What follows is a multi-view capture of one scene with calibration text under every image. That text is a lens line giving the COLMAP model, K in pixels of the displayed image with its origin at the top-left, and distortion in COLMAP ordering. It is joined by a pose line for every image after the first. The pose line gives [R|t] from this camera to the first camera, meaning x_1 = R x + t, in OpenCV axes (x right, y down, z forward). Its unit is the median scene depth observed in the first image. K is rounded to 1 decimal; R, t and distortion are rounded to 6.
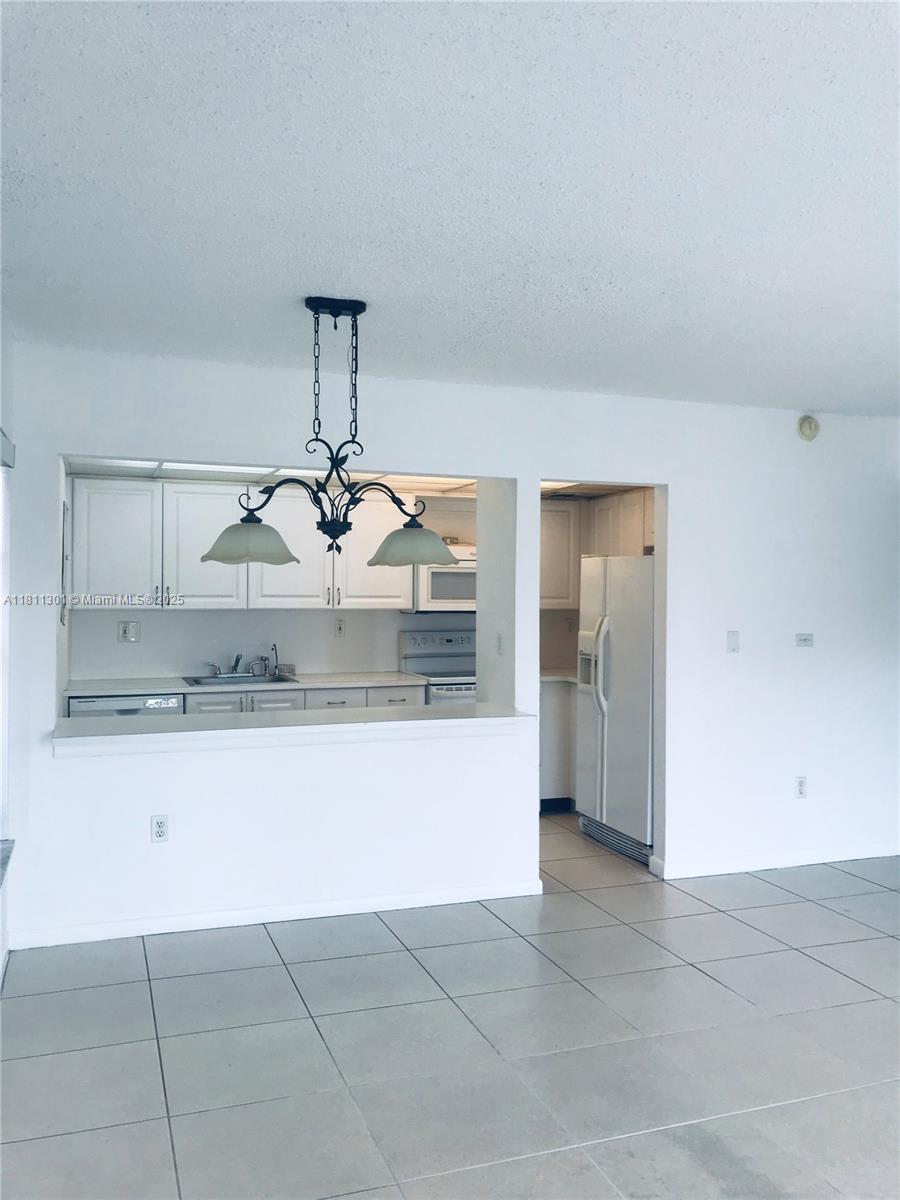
lens RADIAL K [[994.4, 0, 450.0], [0, 994.4, 600.0], [0, 0, 1]] dist [0.112284, -0.198899]
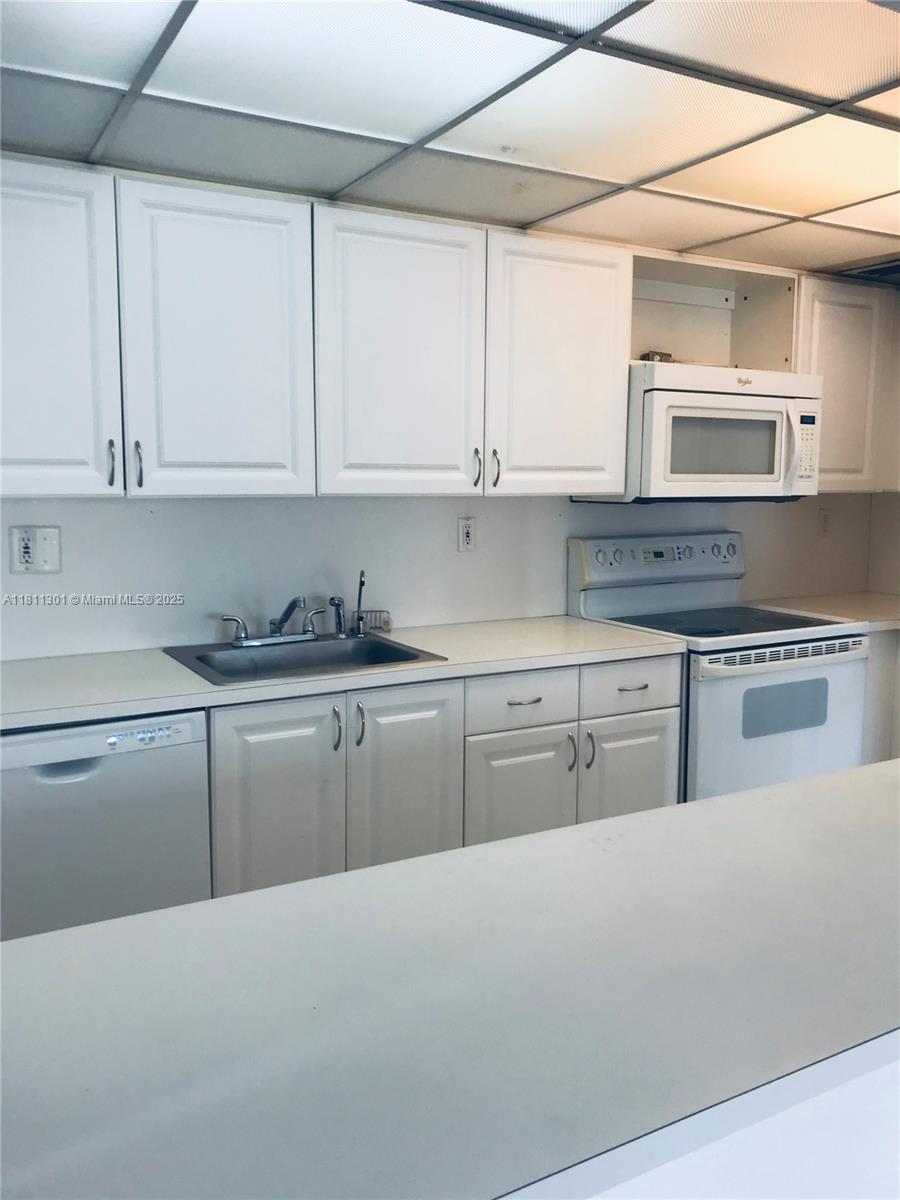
lens RADIAL K [[994.4, 0, 450.0], [0, 994.4, 600.0], [0, 0, 1]] dist [0.112284, -0.198899]
pose [[0.986969, -0.018989, 0.159788, -0.214479], [-0.000242, 0.992836, 0.119486, 0.002057], [-0.160912, -0.117968, 0.979893, 0.549918]]
